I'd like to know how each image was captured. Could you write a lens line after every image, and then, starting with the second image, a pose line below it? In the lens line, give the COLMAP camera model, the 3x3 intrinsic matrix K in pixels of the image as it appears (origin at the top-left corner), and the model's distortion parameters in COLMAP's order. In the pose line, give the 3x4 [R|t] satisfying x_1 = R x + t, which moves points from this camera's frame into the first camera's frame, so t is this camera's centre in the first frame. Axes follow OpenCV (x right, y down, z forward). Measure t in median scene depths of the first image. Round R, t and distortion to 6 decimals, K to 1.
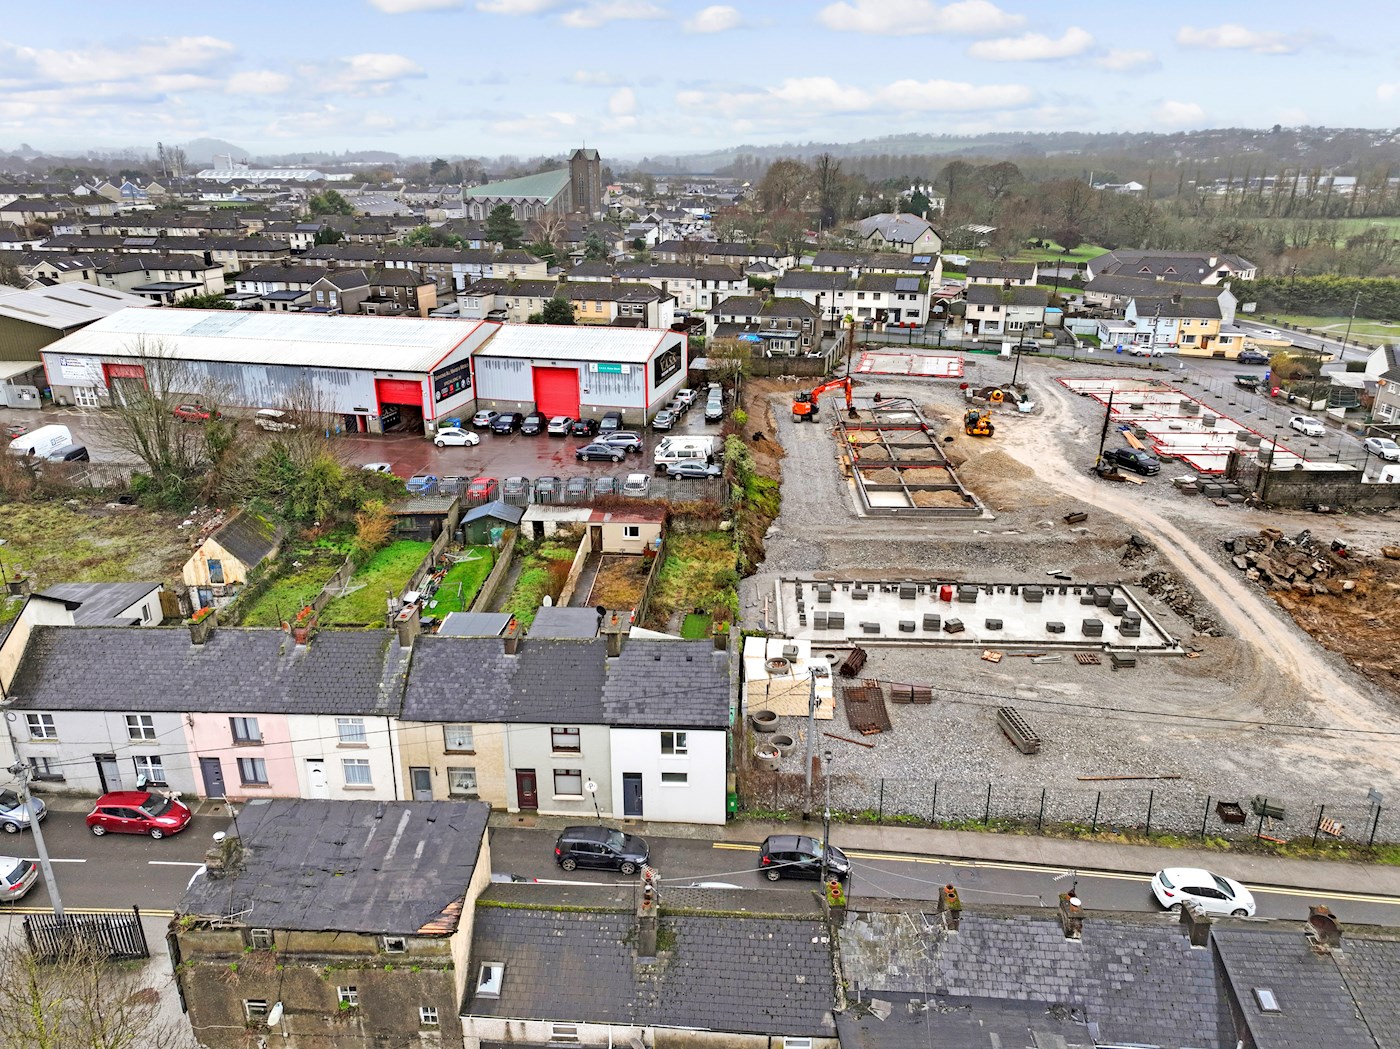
lens RADIAL K [[979.0, 0, 700.7], [0, 979.0, 523.1], [0, 0, 1]] dist [0.001484, 0.000062]
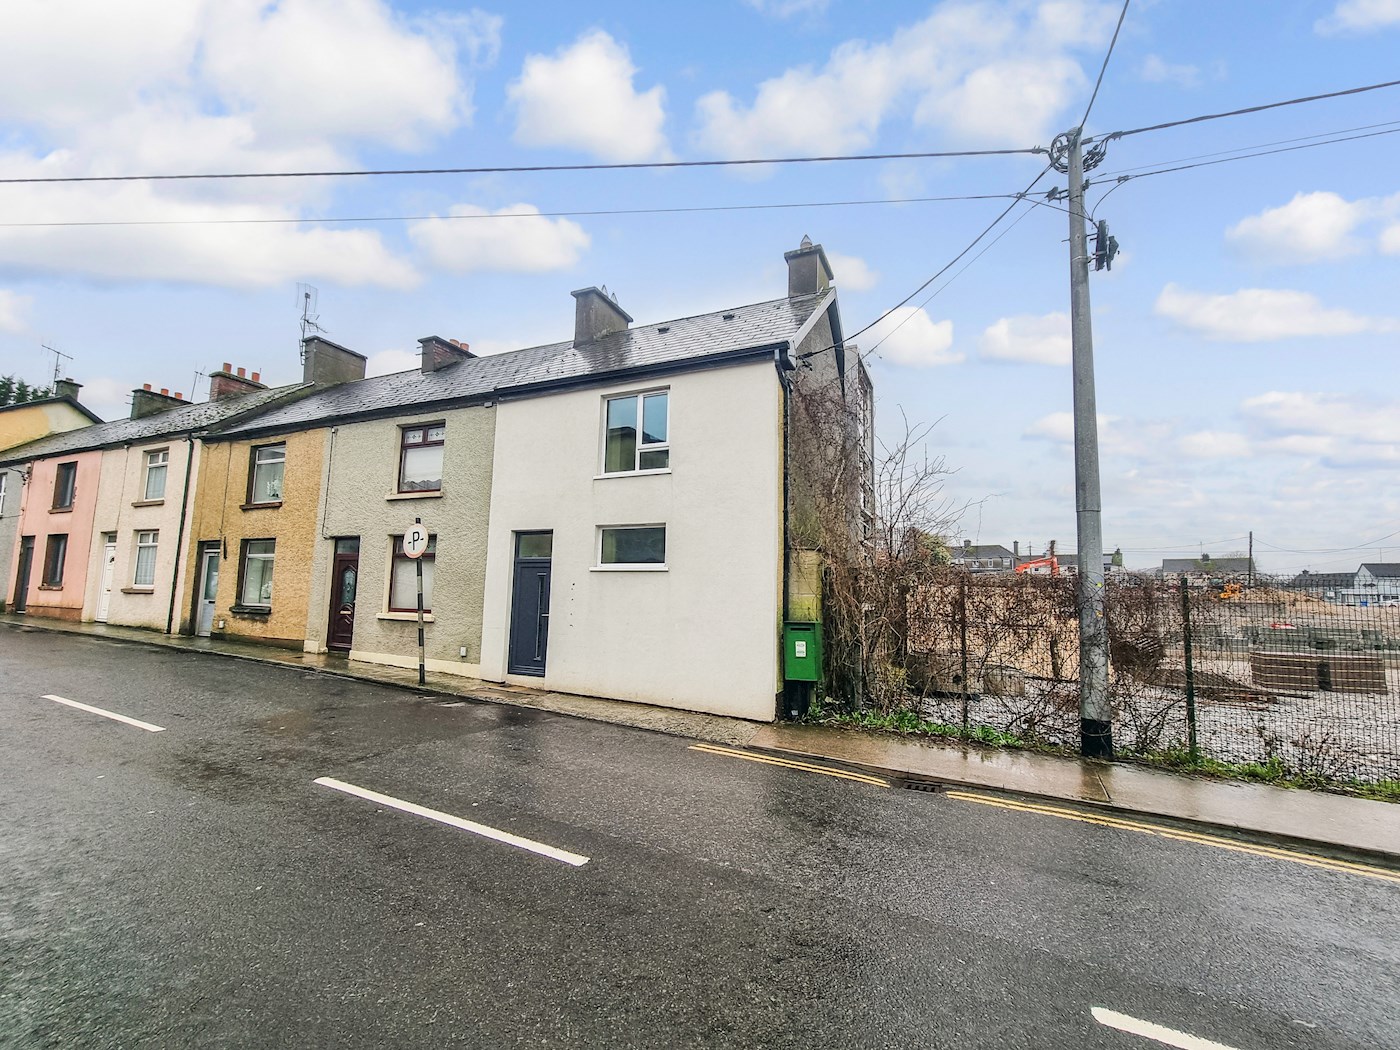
lens RADIAL K [[569.1, 0, 701.3], [0, 569.1, 523.9], [0, 0, 1]] dist [-0.002559, -0.000270]
pose [[0.922552, -0.033478, -0.384419, 0.071302], [-0.150990, 0.885477, -0.439469, 0.333348], [0.355107, 0.463476, 0.811843, 0.837984]]
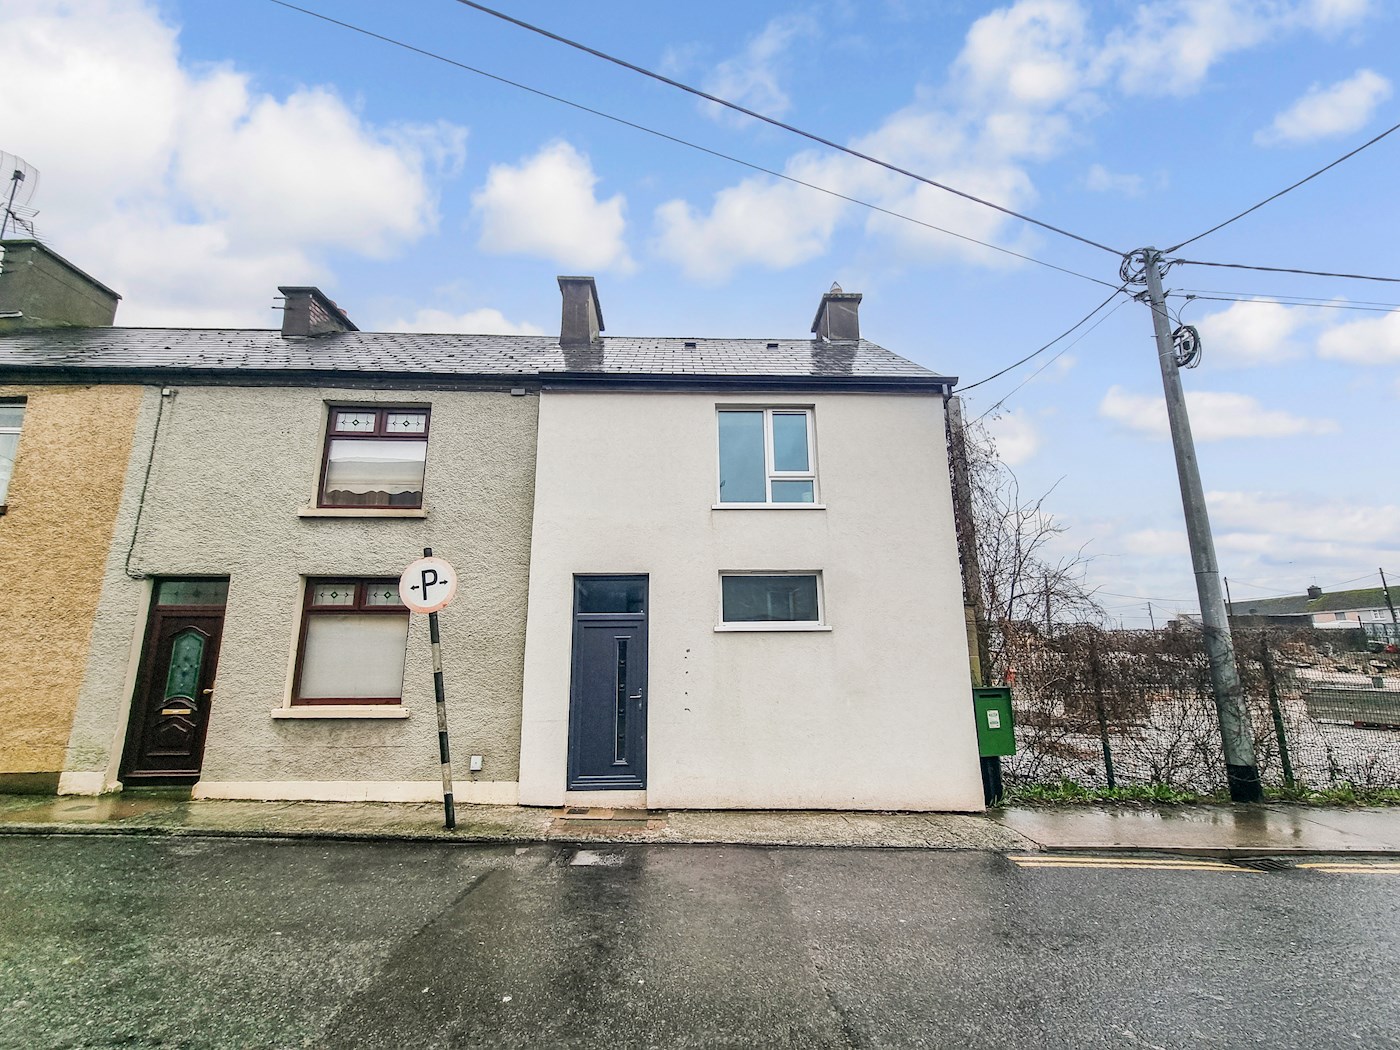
lens RADIAL K [[569.1, 0, 692.3], [0, 569.1, 524.3], [0, 0, 1]] dist [-0.002559, -0.000270]
pose [[0.997944, 0.000942, 0.064092, -0.057399], [0.034858, 0.831131, -0.554983, 0.324712], [-0.053792, 0.556076, 0.829389, 0.856471]]
